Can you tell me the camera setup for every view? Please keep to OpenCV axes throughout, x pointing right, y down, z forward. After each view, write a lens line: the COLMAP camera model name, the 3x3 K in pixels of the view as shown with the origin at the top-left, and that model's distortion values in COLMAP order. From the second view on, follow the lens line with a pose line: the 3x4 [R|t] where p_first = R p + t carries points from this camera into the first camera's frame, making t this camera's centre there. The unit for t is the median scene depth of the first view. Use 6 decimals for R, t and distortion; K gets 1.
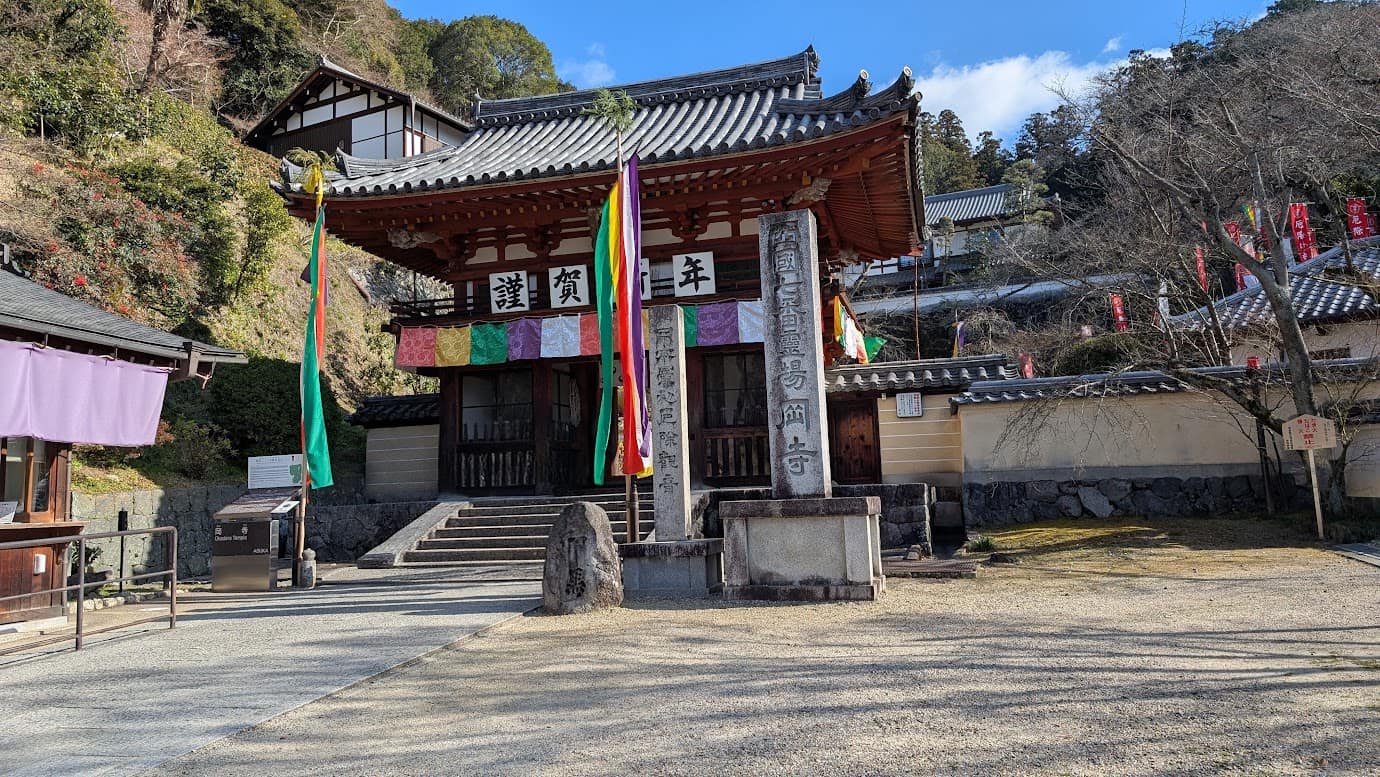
lens RADIAL K [[1078.6, 0, 688.0], [0, 1078.6, 368.2], [0, 0, 1]] dist [0.034602, 0.001012]
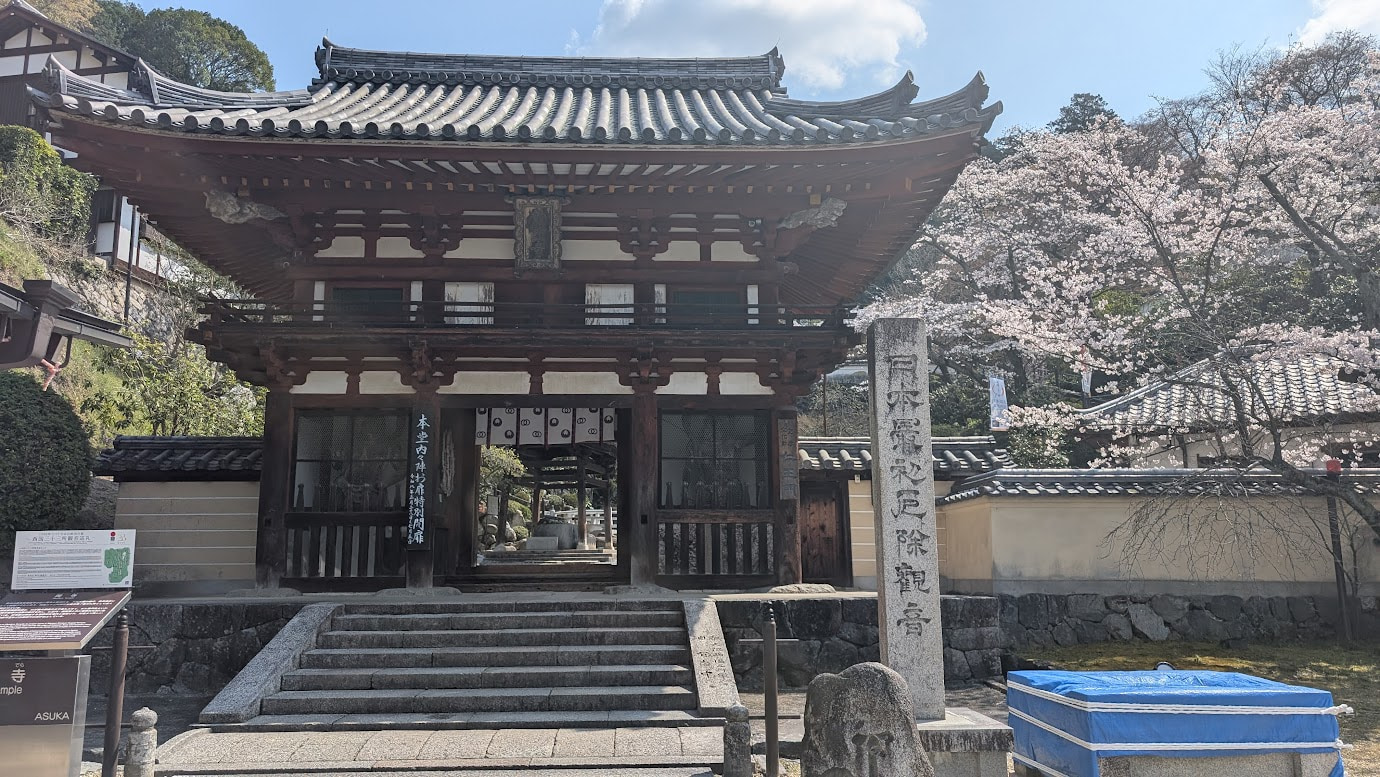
lens RADIAL K [[1047.5, 0, 690.0], [0, 1047.5, 388.5], [0, 0, 1]] dist [0.010789, 0.004763]
pose [[0.946165, 0.083884, 0.312627, -0.214317], [-0.068463, 0.995848, -0.060003, 0.016320], [-0.316362, 0.035370, 0.947979, 0.326281]]
